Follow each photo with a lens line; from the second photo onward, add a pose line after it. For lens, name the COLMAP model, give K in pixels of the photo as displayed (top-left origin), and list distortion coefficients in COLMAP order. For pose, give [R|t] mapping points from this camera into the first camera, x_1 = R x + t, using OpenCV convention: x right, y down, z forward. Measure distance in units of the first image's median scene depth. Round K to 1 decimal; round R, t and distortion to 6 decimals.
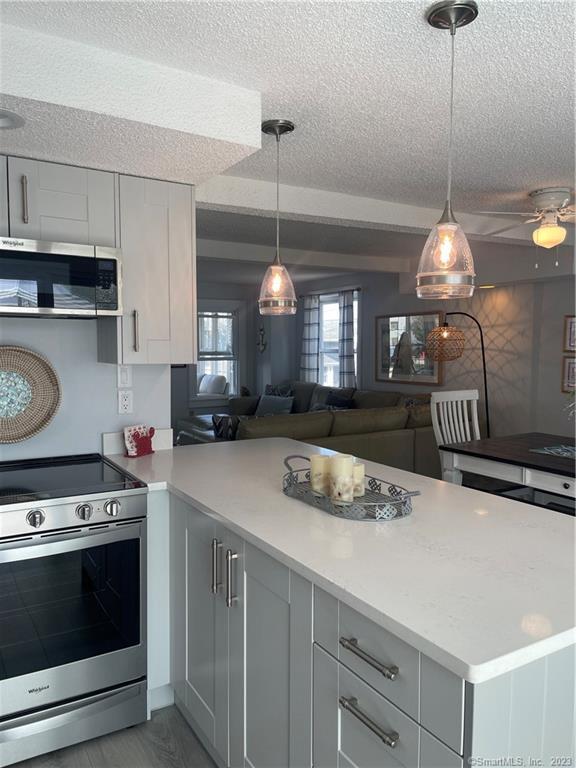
lens RADIAL K [[590.4, 0, 290.1], [0, 590.4, 386.1], [0, 0, 1]] dist [0.070293, -0.097764]
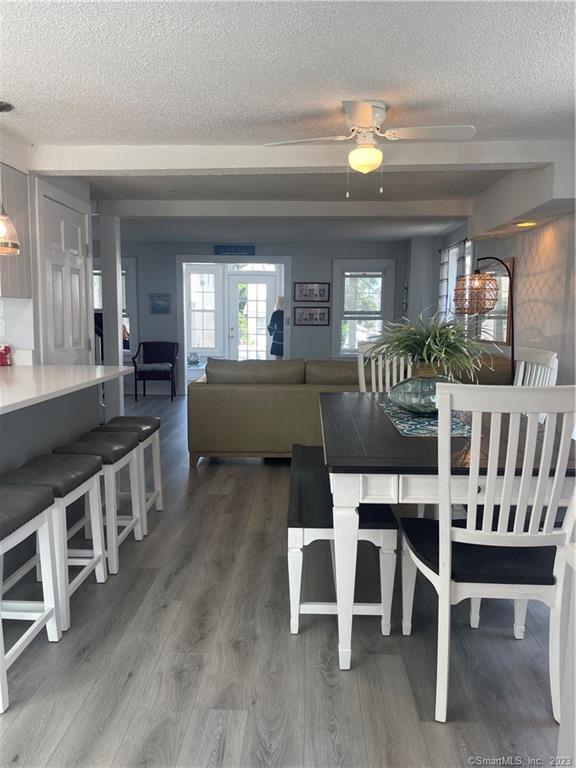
lens RADIAL K [[590.4, 0, 290.1], [0, 590.4, 386.1], [0, 0, 1]] dist [0.070293, -0.097764]
pose [[0.831571, 0.068764, -0.551145, 0.447426], [-0.038596, 0.997062, 0.066165, 0.009047], [0.554076, -0.033749, 0.831782, 0.124499]]
